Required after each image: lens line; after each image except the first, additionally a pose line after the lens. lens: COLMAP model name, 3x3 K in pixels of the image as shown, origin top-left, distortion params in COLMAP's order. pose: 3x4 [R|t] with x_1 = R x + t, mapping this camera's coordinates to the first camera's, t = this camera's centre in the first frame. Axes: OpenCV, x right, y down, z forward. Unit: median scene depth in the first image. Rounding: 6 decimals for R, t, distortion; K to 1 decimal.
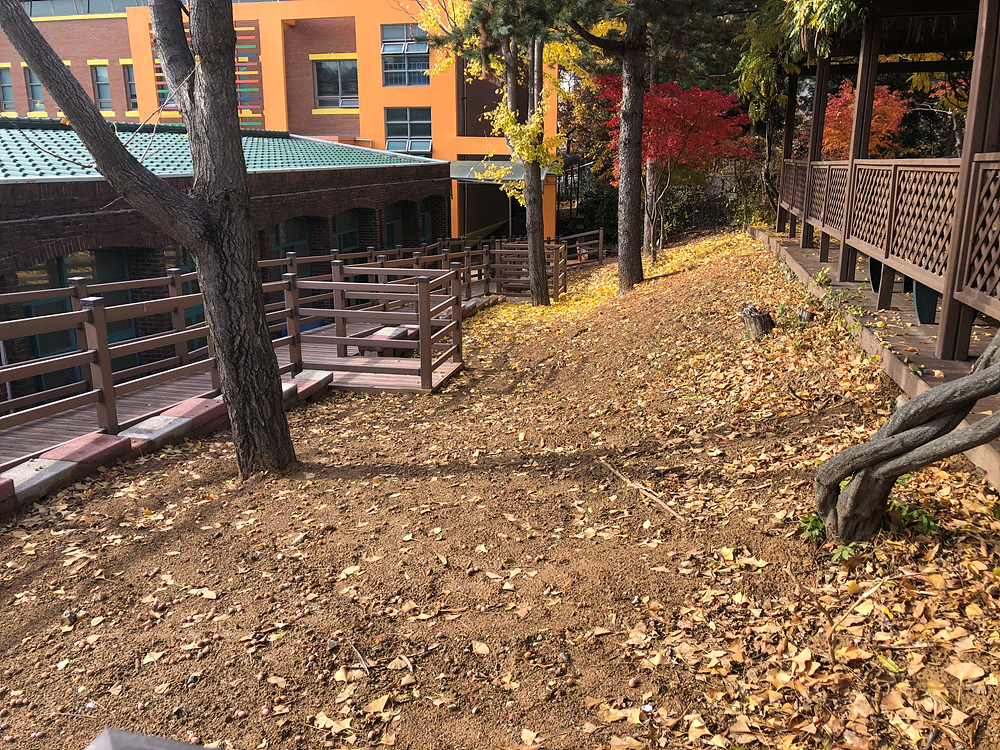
lens RADIAL K [[820.4, 0, 493.3], [0, 820.4, 367.8], [0, 0, 1]] dist [0.062336, -0.073041]
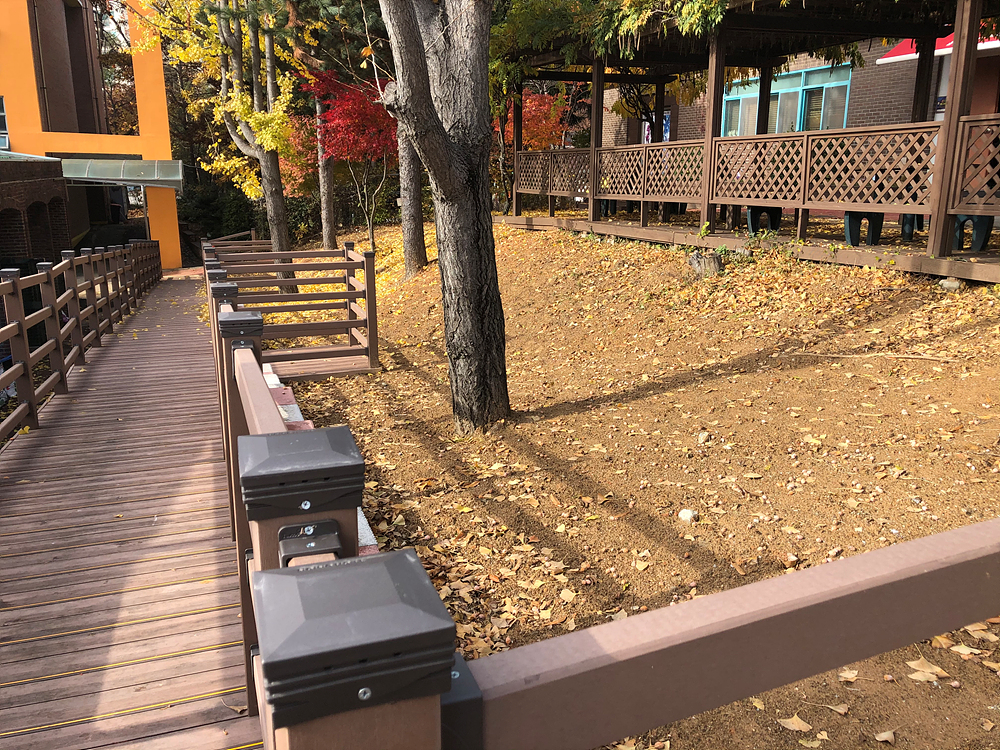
lens RADIAL K [[820.4, 0, 502.3], [0, 820.4, 372.1], [0, 0, 1]] dist [0.062336, -0.073041]
pose [[0.834727, -0.129808, 0.535146, -0.142996], [0.135461, 0.990360, 0.028933, 0.006874], [-0.533743, 0.048340, 0.844264, 0.027343]]
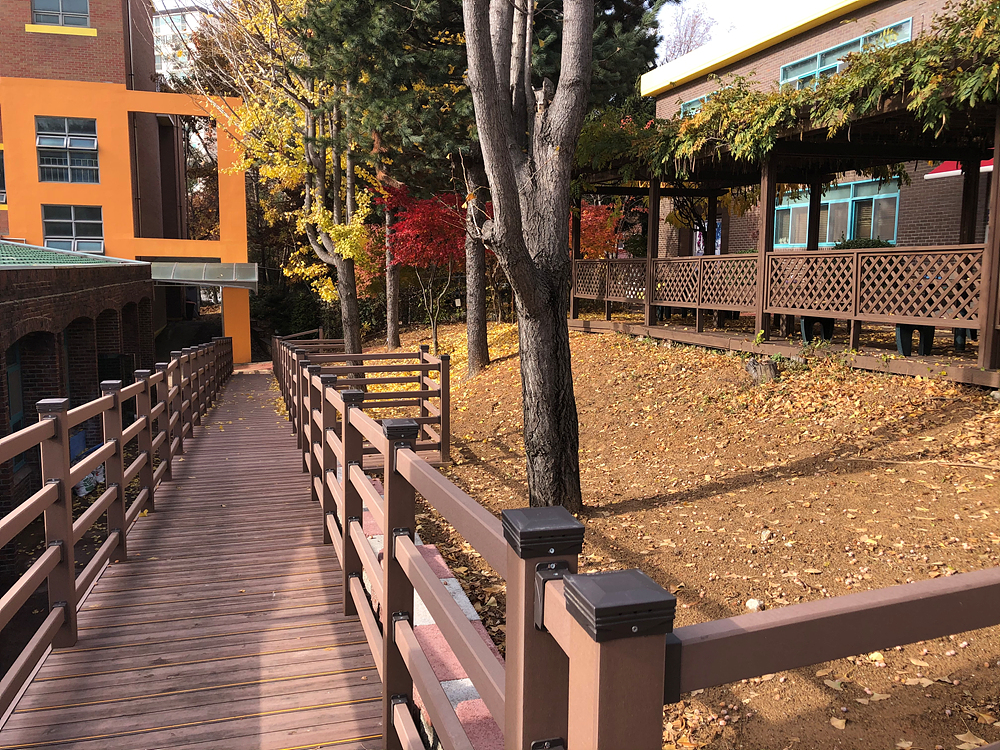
lens RADIAL K [[820.4, 0, 492.2], [0, 820.4, 370.8], [0, 0, 1]] dist [0.062336, -0.073041]
pose [[0.872180, -0.055642, 0.486010, -0.158819], [0.116186, 0.988643, -0.095317, 0.005049], [-0.475187, 0.139602, 0.868740, 0.013893]]
